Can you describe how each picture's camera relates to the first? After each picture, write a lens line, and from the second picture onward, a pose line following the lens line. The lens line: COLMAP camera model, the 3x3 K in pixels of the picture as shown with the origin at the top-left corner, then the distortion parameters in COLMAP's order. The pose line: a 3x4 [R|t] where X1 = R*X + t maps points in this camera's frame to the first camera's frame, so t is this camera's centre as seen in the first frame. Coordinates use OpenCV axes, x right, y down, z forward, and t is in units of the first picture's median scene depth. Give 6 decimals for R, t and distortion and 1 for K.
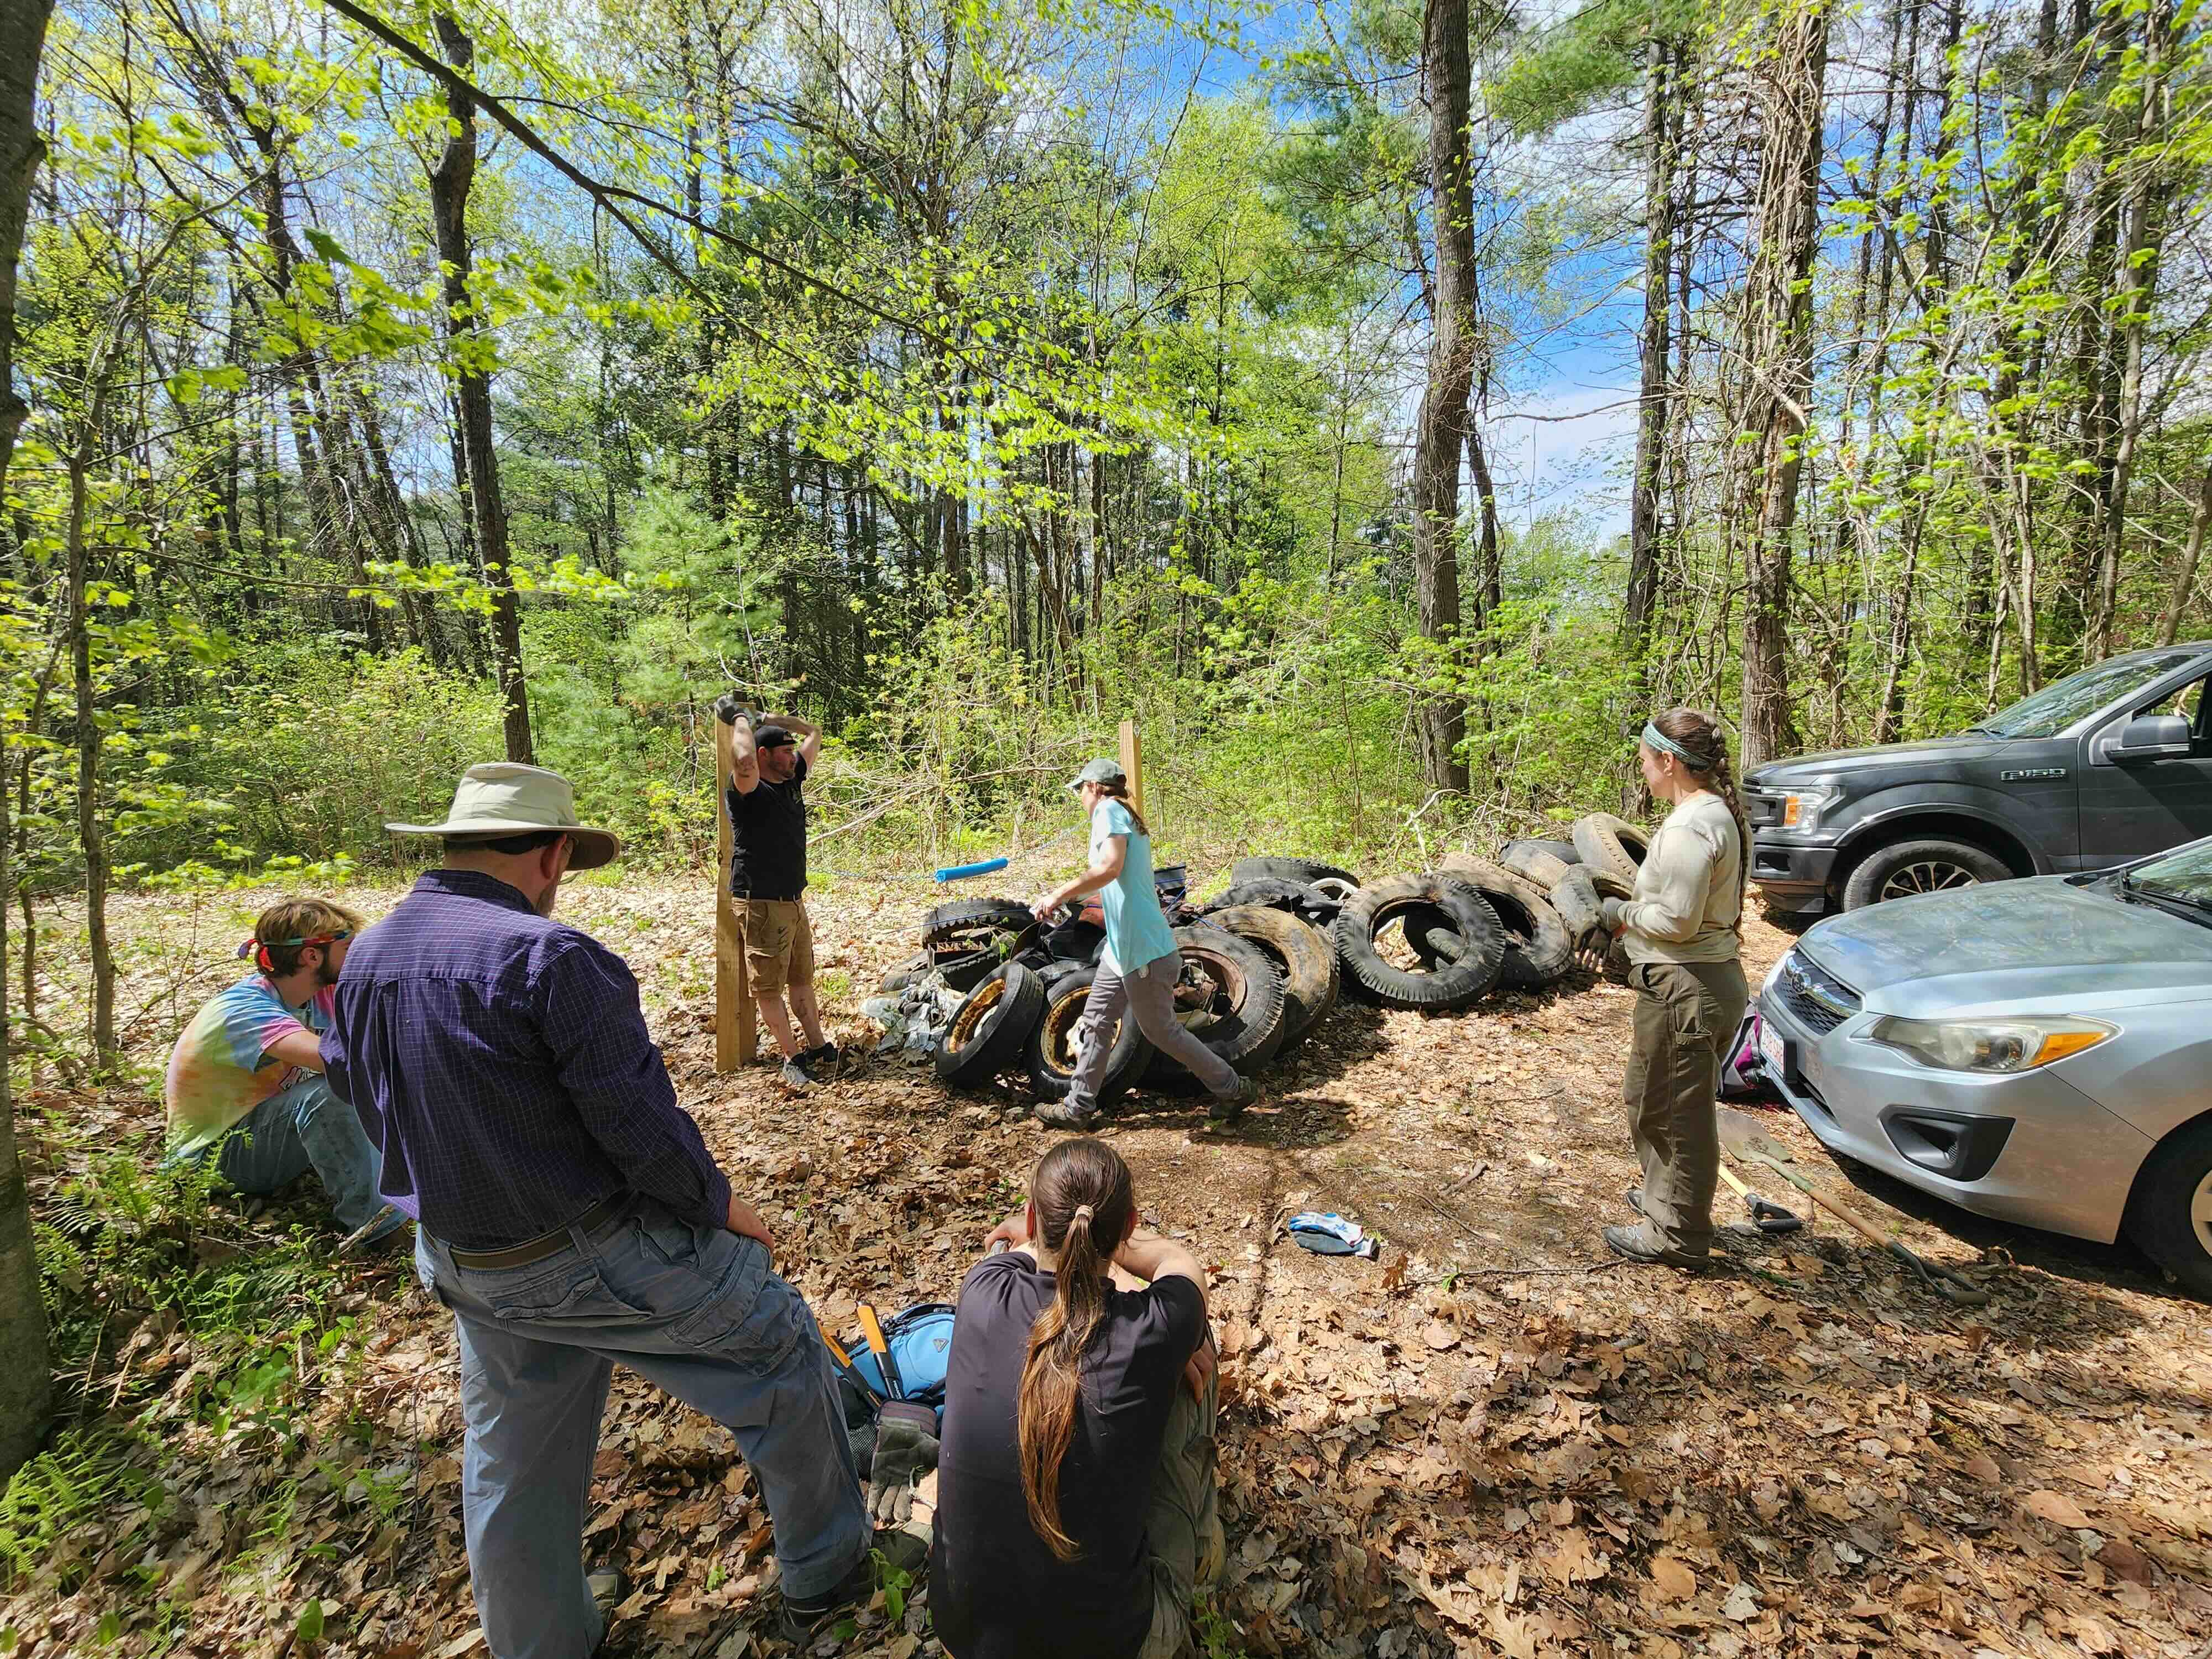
lens RADIAL K [[893.4, 0, 1107.2], [0, 893.4, 832.0], [0, 0, 1]] dist [-0.003518, -0.000296]
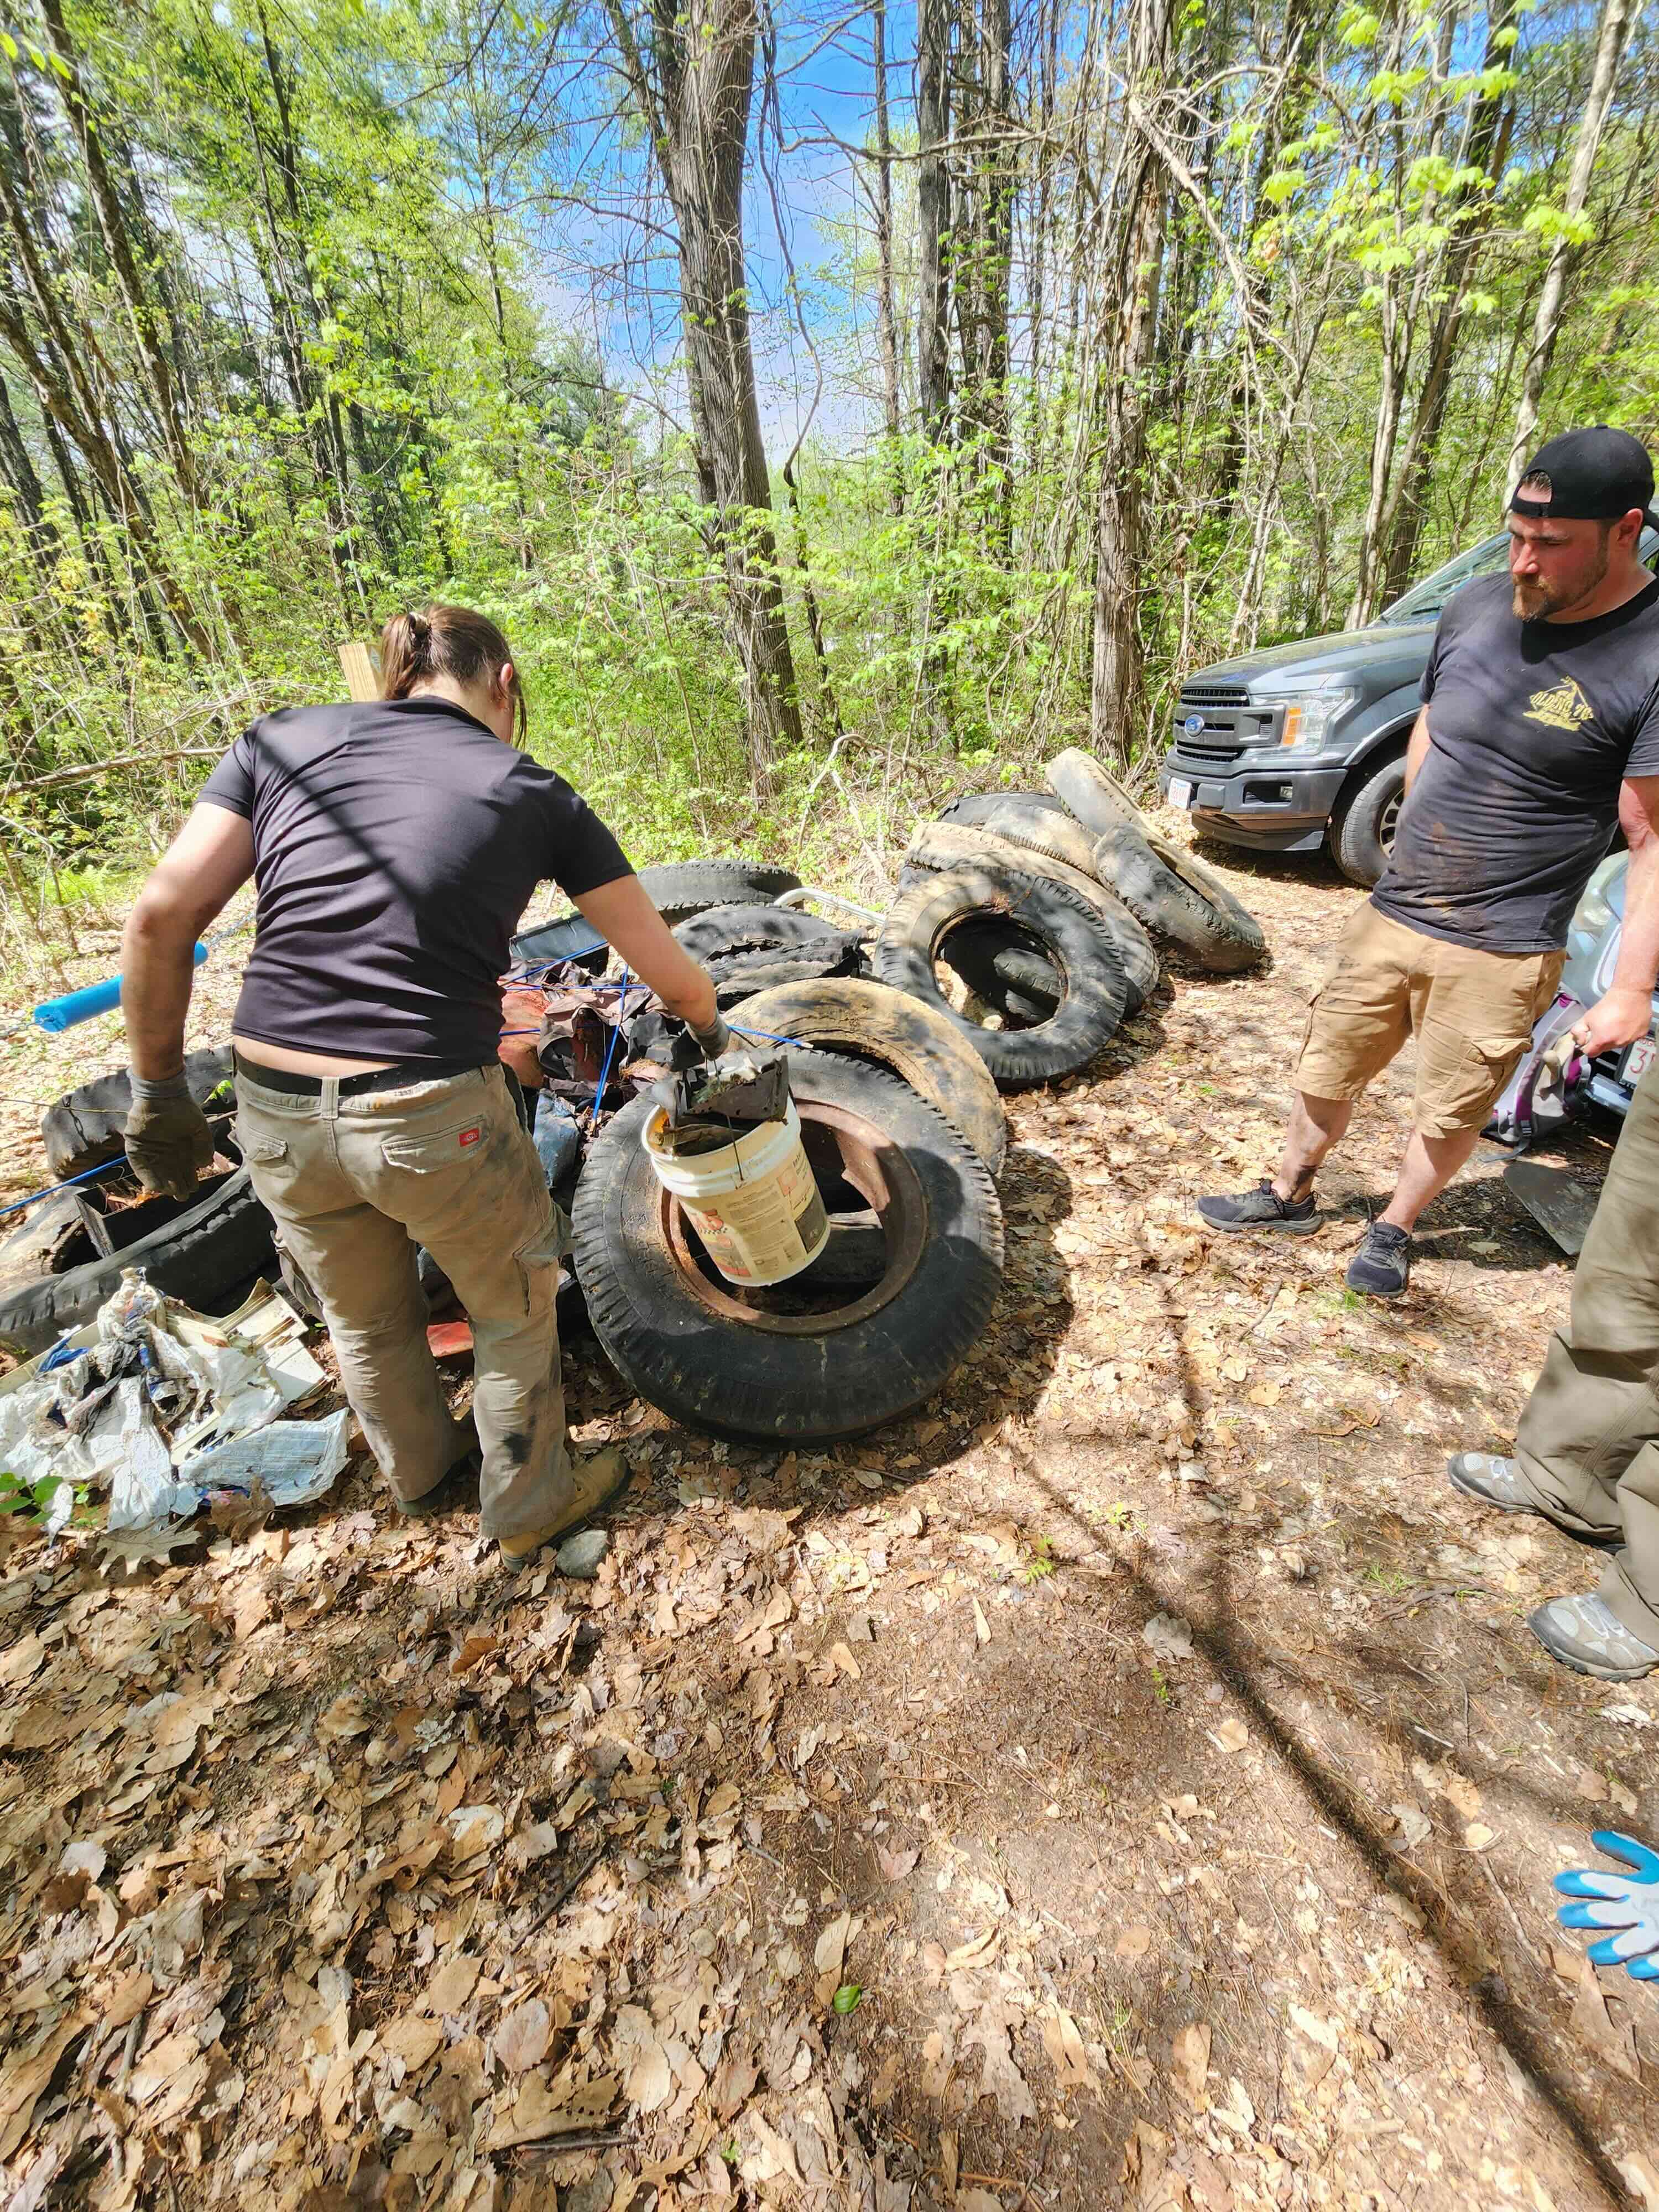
lens RADIAL K [[893.4, 0, 825.6], [0, 893.4, 1102.2], [0, 0, 1]] dist [-0.003518, -0.000296]
pose [[0.854424, -0.260190, 0.449735, -0.071038], [0.103265, 0.933350, 0.343794, -0.027694], [-0.509212, -0.247304, 0.824345, 0.465521]]
